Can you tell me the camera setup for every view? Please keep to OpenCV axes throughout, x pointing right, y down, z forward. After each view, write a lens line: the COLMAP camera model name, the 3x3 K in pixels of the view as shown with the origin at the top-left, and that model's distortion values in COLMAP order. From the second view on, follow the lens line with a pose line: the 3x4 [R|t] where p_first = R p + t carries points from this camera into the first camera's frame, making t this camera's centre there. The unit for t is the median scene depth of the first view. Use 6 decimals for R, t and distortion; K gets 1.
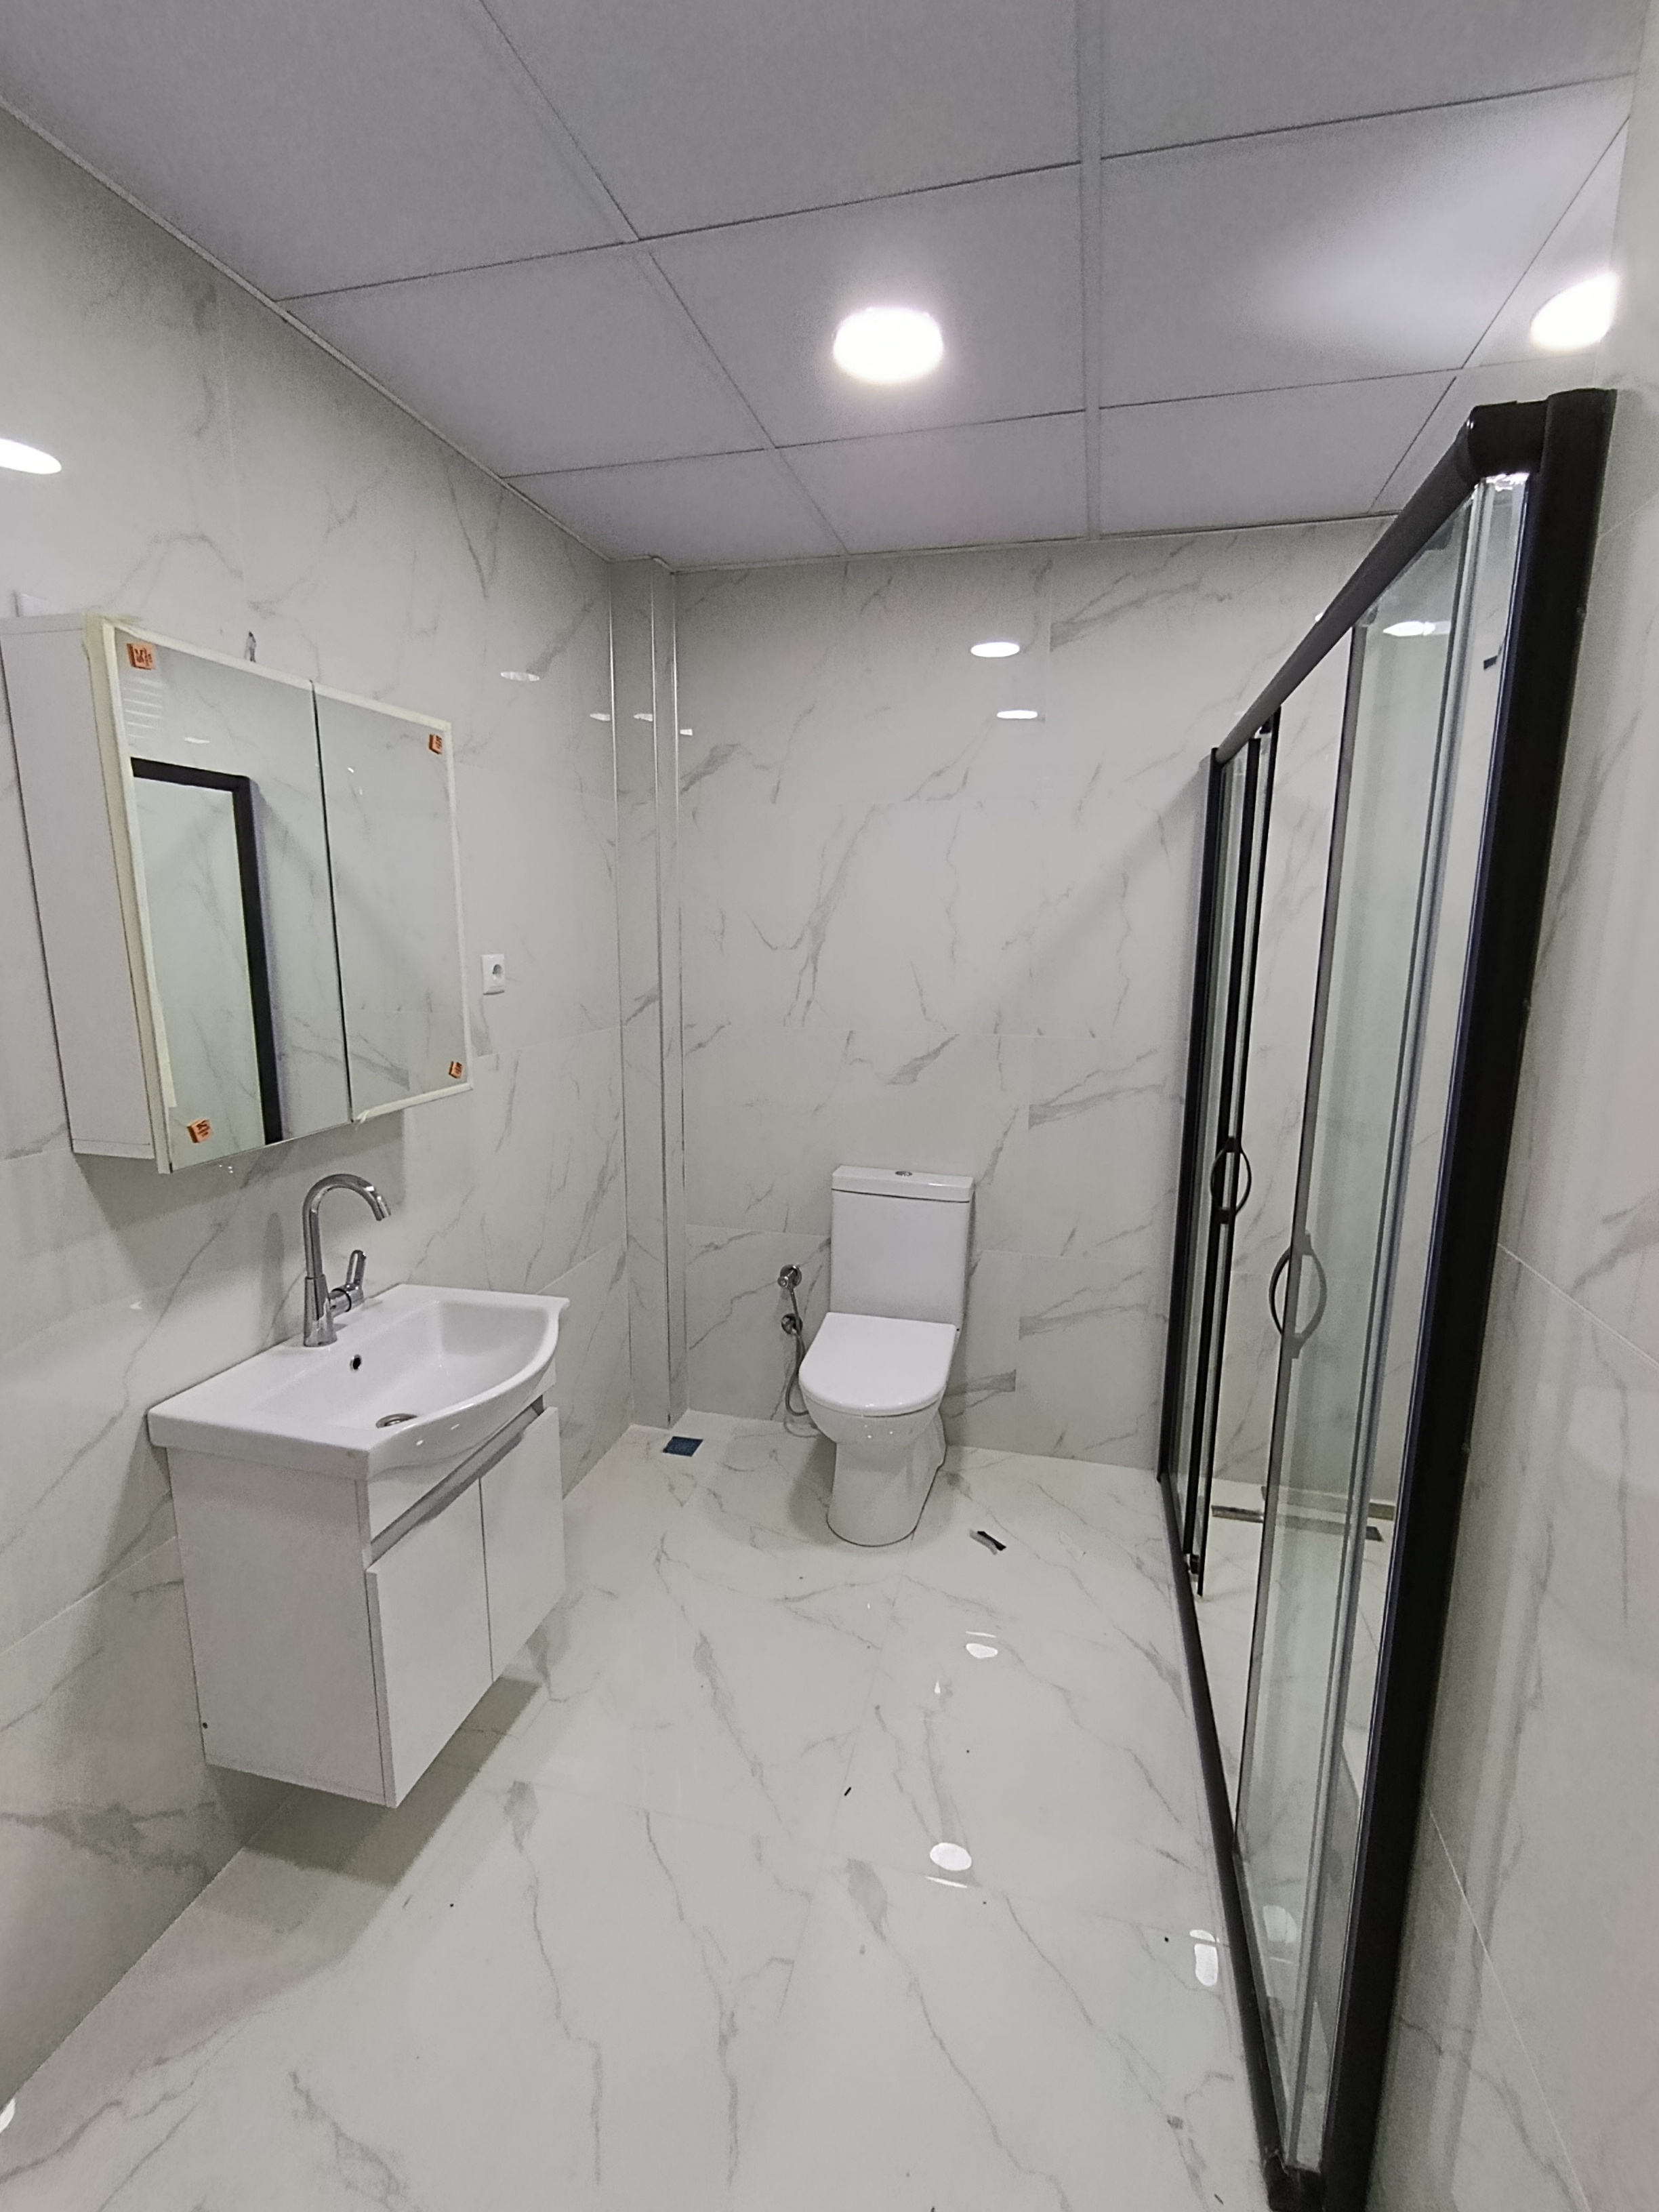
lens RADIAL K [[982.3, 0, 837.7], [0, 982.3, 1105.1], [0, 0, 1]] dist [-0.003222, 0.000186]
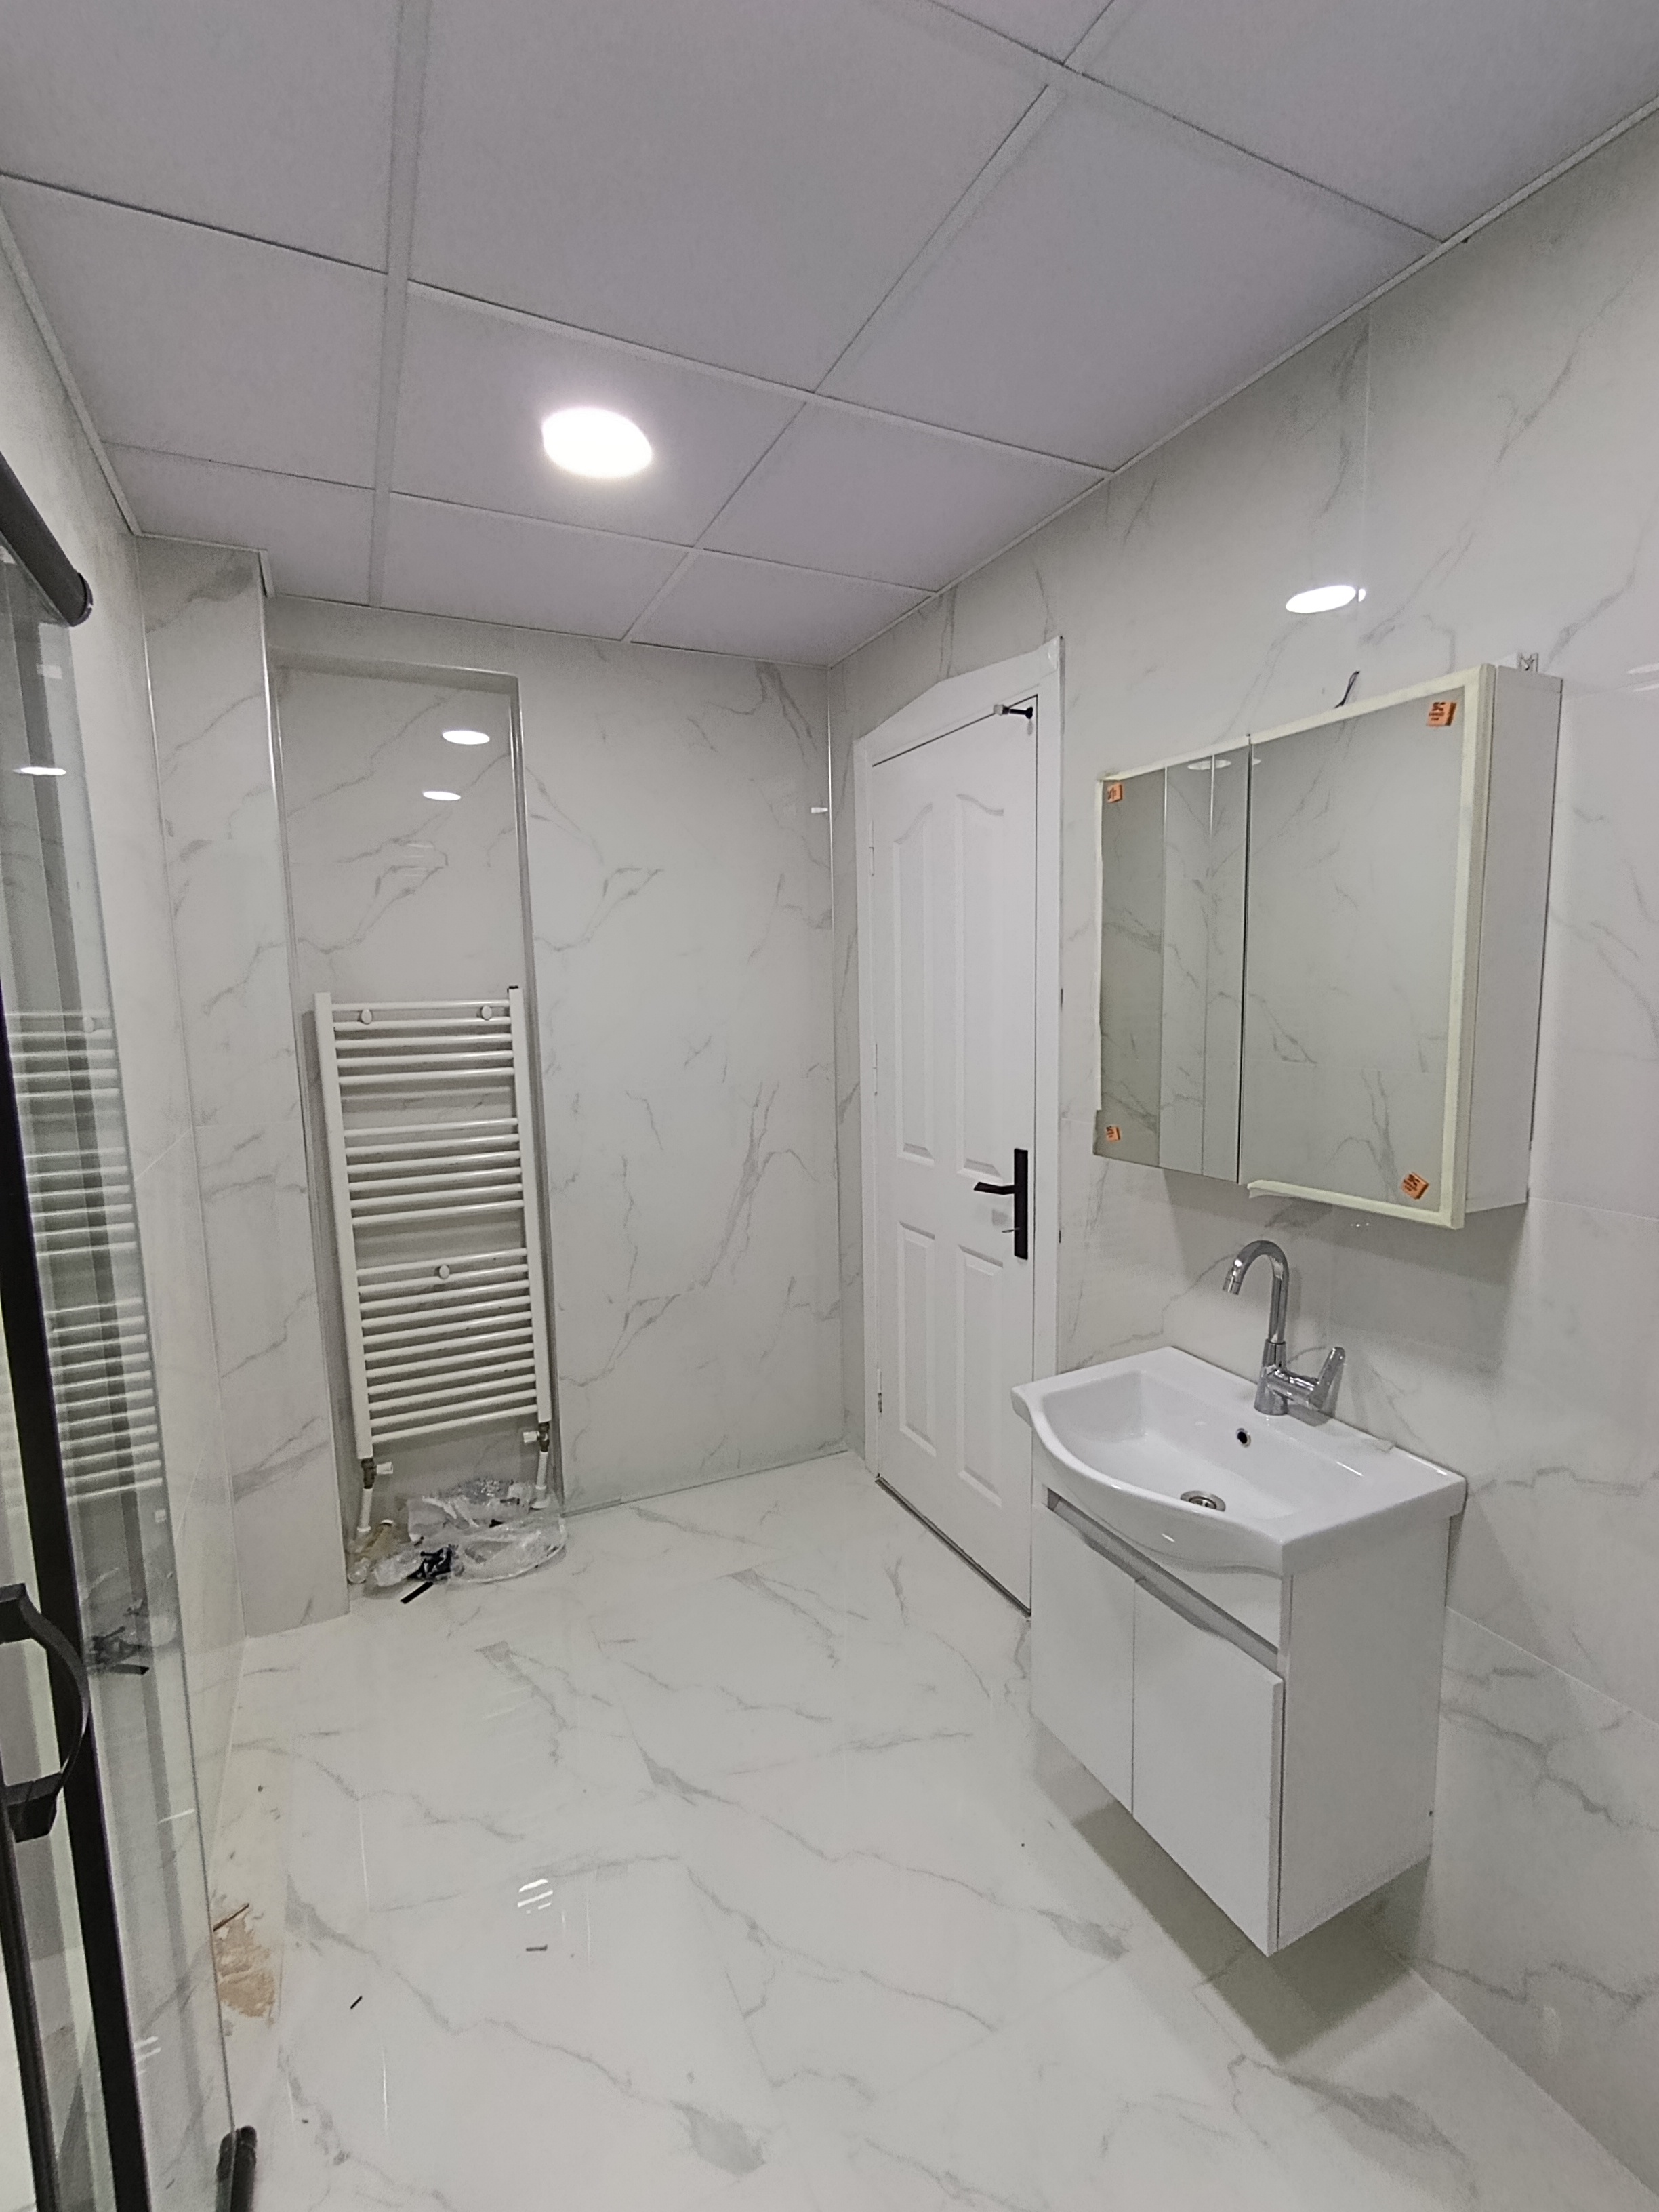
lens RADIAL K [[982.3, 0, 835.4], [0, 982.3, 1108.5], [0, 0, 1]] dist [-0.003222, 0.000186]
pose [[-0.765994, 0.082679, -0.637508, 0.418283], [-0.107248, 0.961360, 0.253544, -0.258769], [0.633838, 0.262585, -0.727529, 1.458775]]
